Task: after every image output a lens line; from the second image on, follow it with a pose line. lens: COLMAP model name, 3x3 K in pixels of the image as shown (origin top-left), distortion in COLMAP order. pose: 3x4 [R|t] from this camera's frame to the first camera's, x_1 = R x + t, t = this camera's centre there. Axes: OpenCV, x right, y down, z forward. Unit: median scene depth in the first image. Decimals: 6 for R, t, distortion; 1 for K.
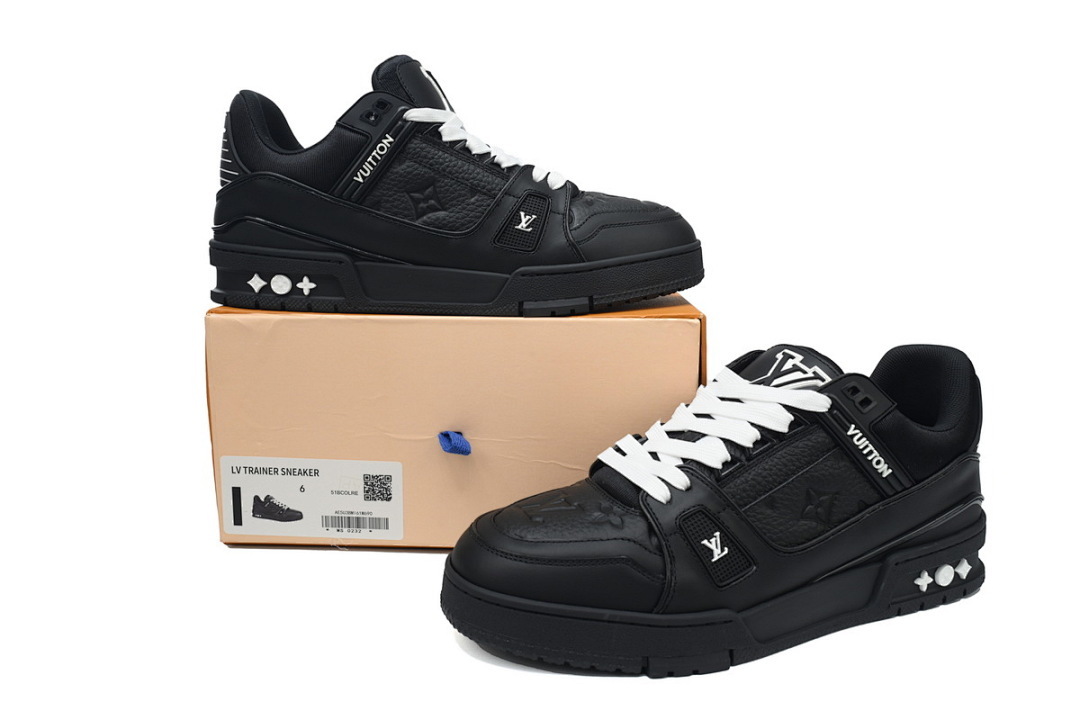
lens RADIAL K [[885.9, 0, 540.0], [0, 885.9, 360.0], [0, 0, 1]] dist [0.004629, -0.001486]
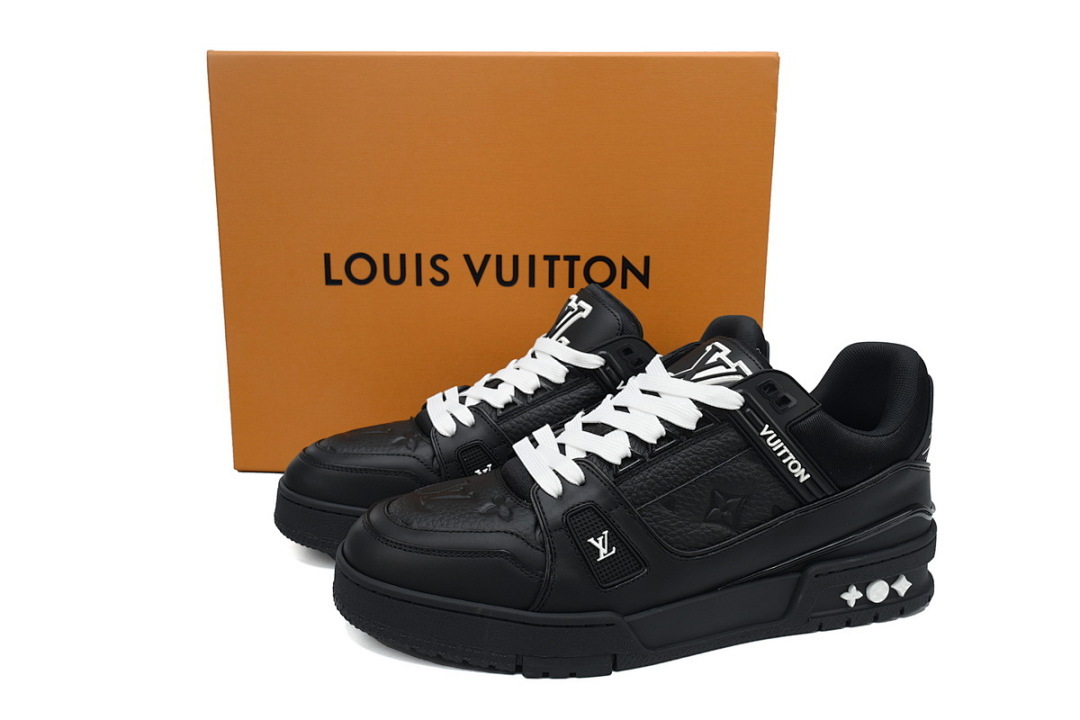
lens RADIAL K [[885.9, 0, 540.0], [0, 885.9, 360.0], [0, 0, 1]] dist [0.004629, -0.001486]
pose [[0.993096, 0.036965, -0.111330, 0.218680], [-0.035101, 0.999210, 0.018660, -0.004238], [0.111932, -0.014624, 0.993608, 0.045629]]
